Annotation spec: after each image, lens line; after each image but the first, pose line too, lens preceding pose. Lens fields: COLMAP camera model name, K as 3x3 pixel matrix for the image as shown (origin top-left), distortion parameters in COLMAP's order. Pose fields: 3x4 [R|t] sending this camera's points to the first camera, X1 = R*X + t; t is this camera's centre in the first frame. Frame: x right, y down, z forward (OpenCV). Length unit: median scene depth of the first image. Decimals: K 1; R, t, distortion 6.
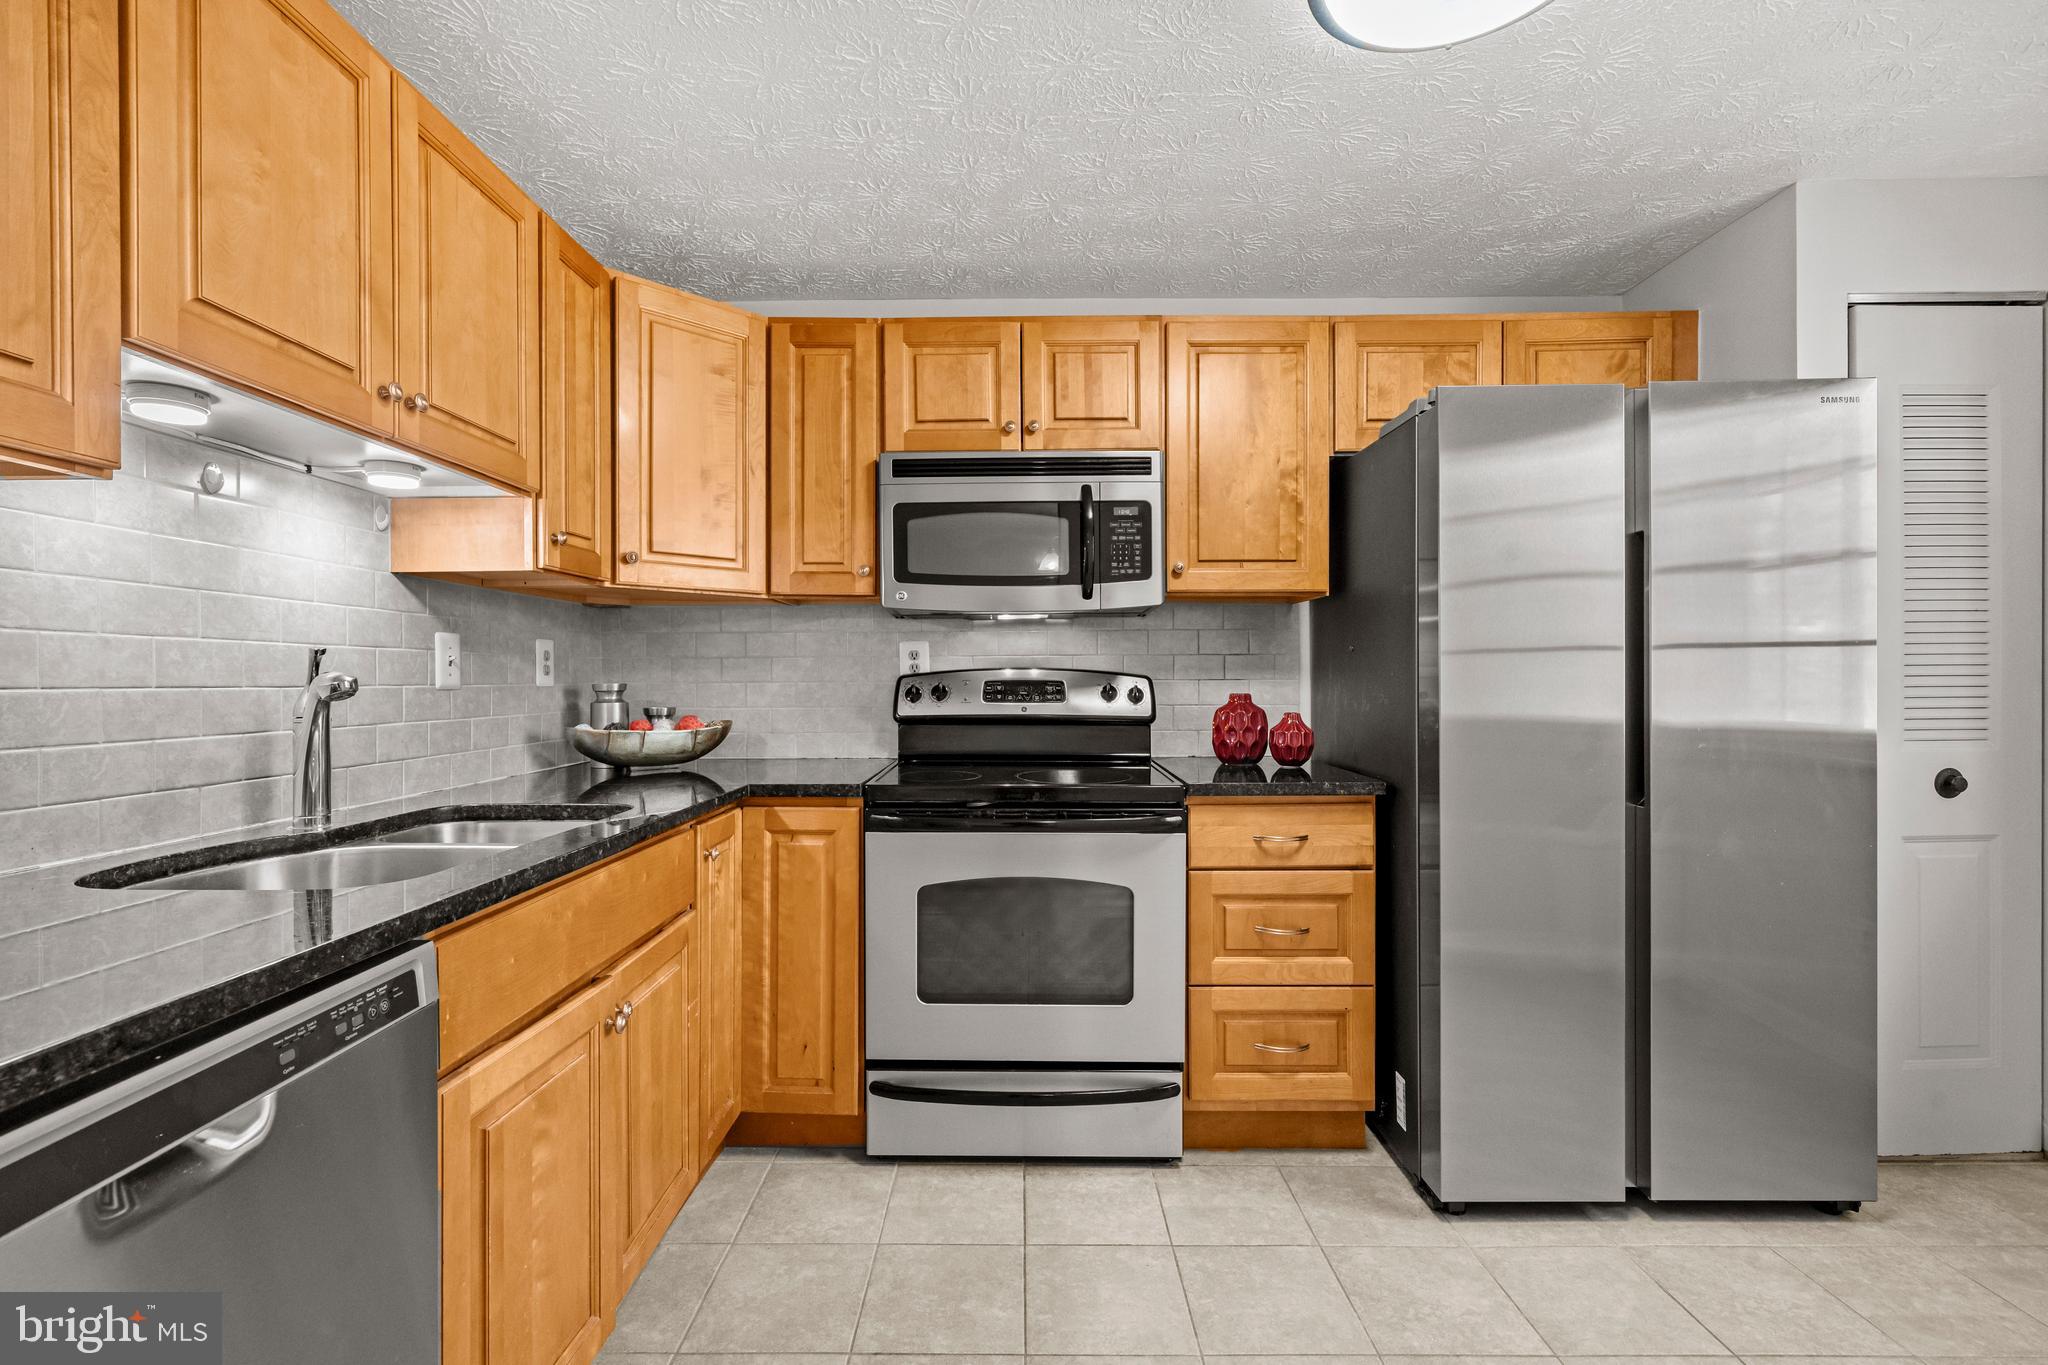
lens RADIAL K [[899.2, 0, 1009.5], [0, 899.2, 680.7], [0, 0, 1]] dist [0.001245, 0.000106]
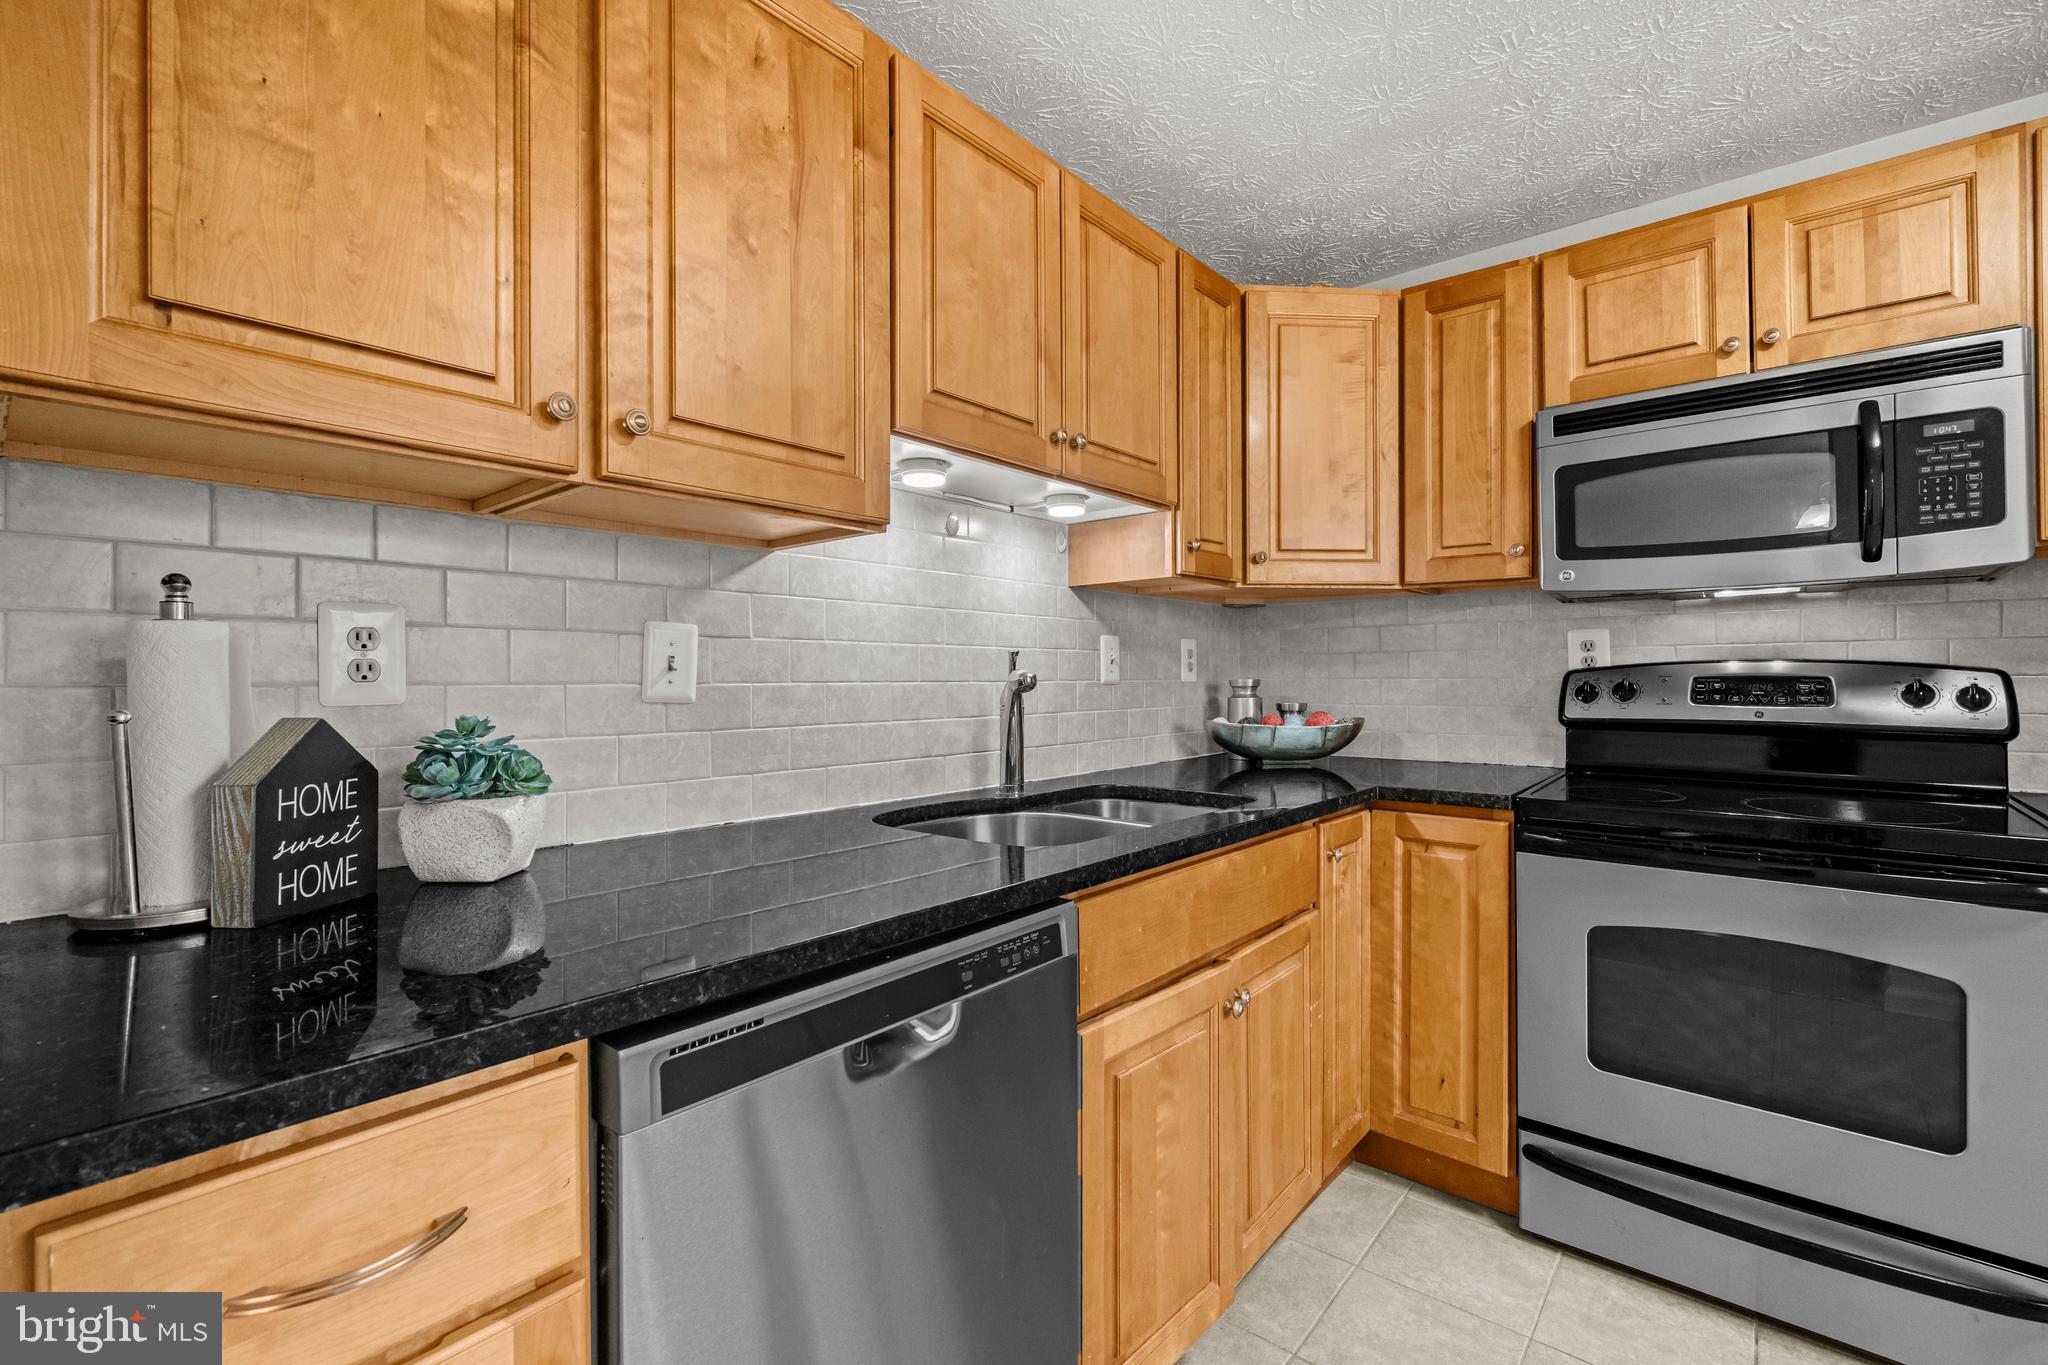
lens RADIAL K [[893.6, 0, 1014.3], [0, 893.6, 670.6], [0, 0, 1]] dist [-0.001051, -0.000022]
pose [[0.769544, -0.004447, -0.638579, 0.017845], [0.000122, 0.999977, -0.006816, 0.000022], [0.638594, 0.005167, 0.769526, 0.031306]]
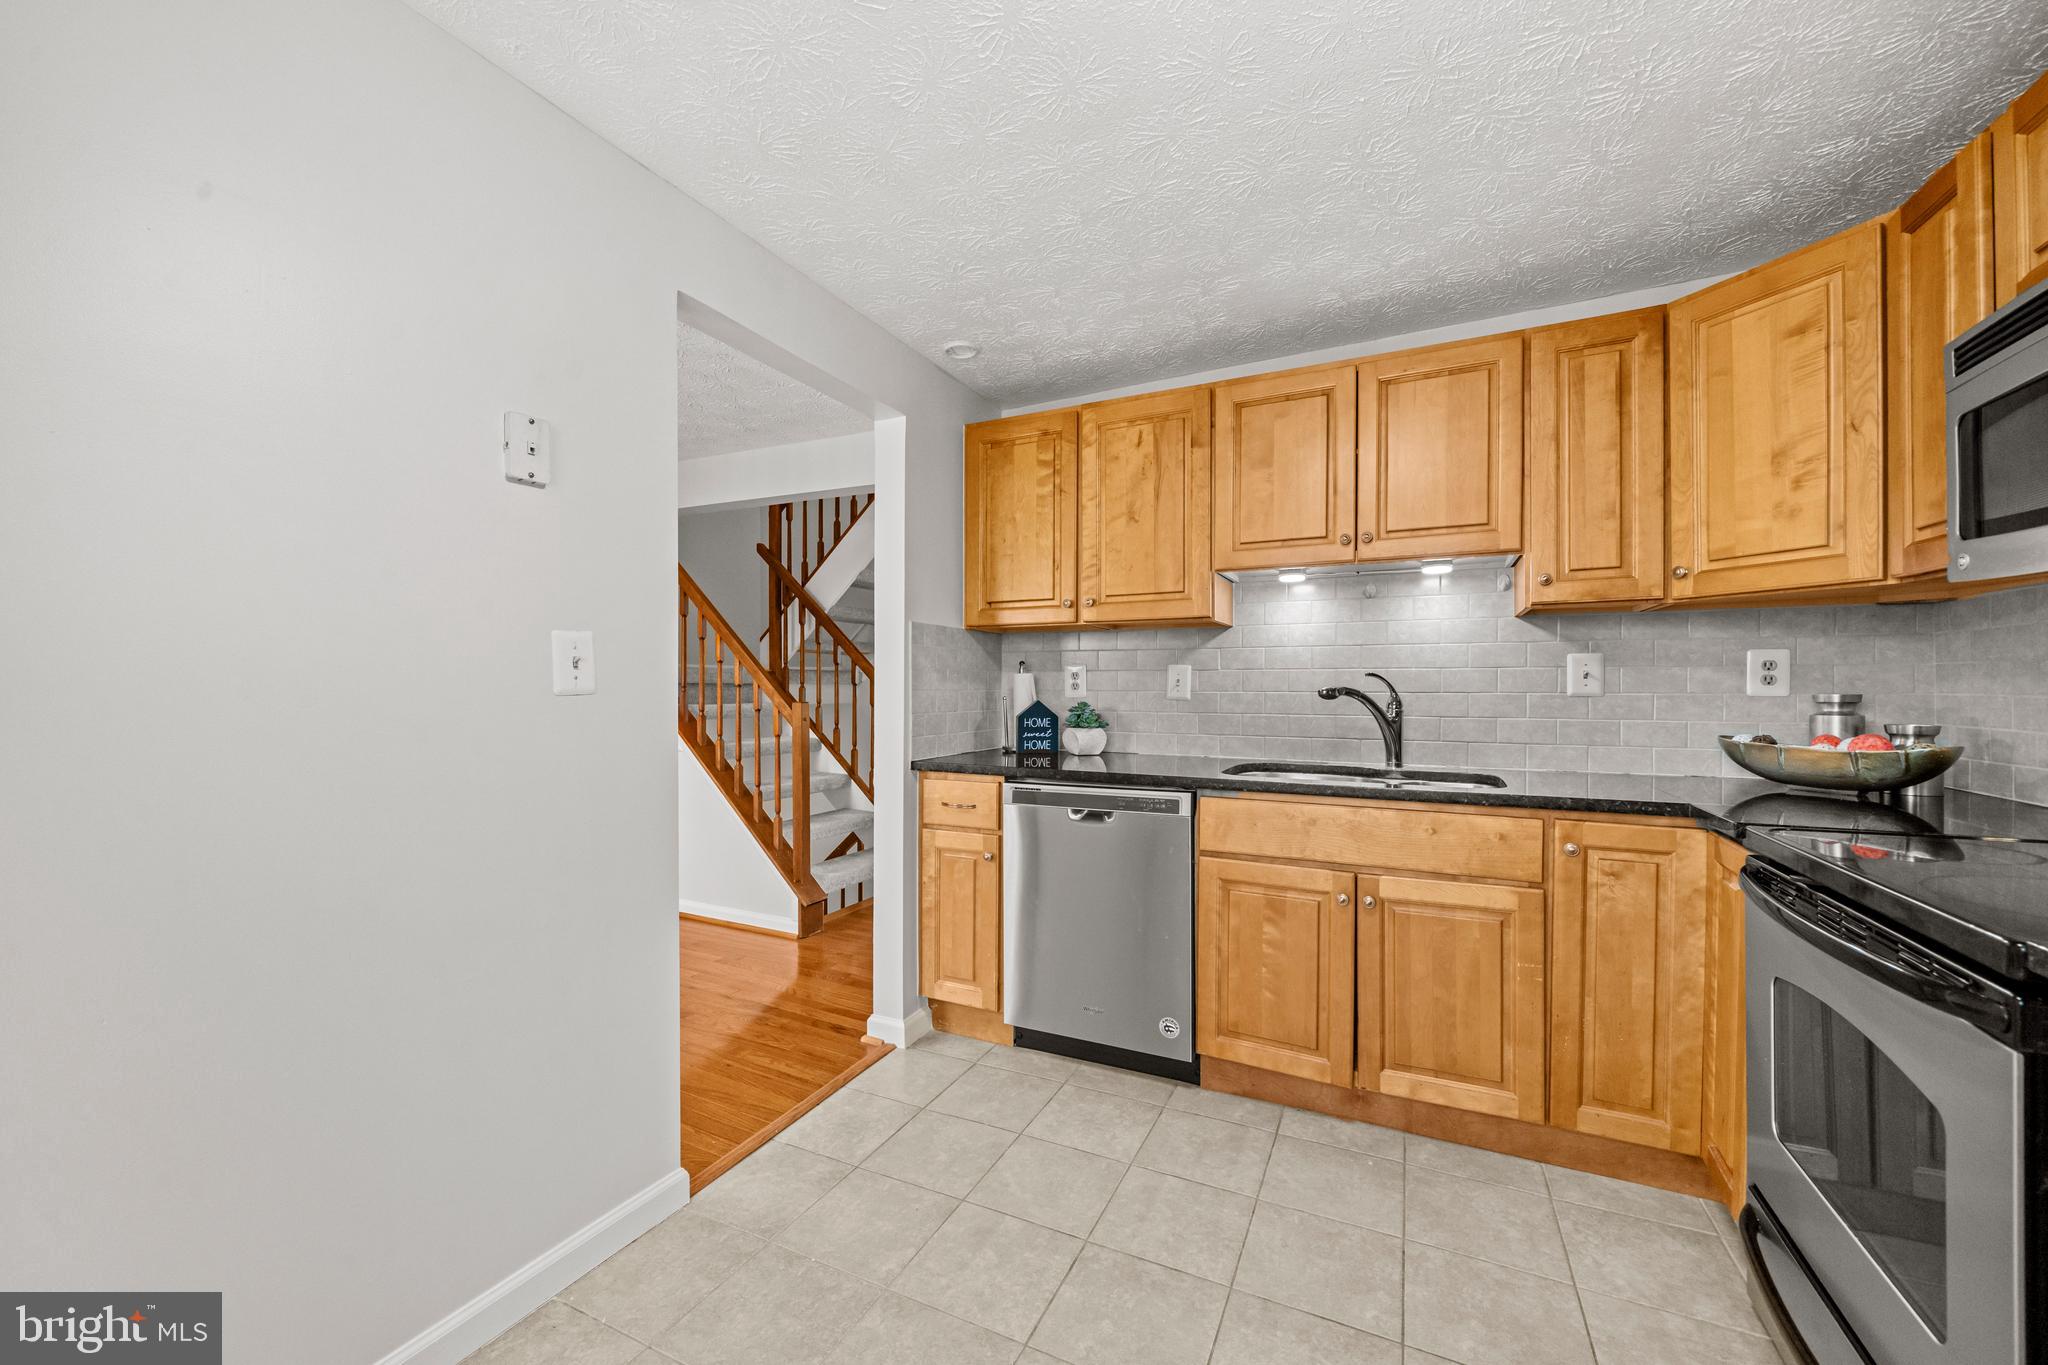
lens RADIAL K [[795.4, 0, 1025.0], [0, 795.4, 686.8], [0, 0, 1]] dist [-0.001258, -0.000056]
pose [[-0.423418, 0.003338, -0.905928, 0.767949], [-0.000503, 0.999992, 0.003920, -0.008411], [0.905934, 0.002115, -0.423414, 0.742645]]
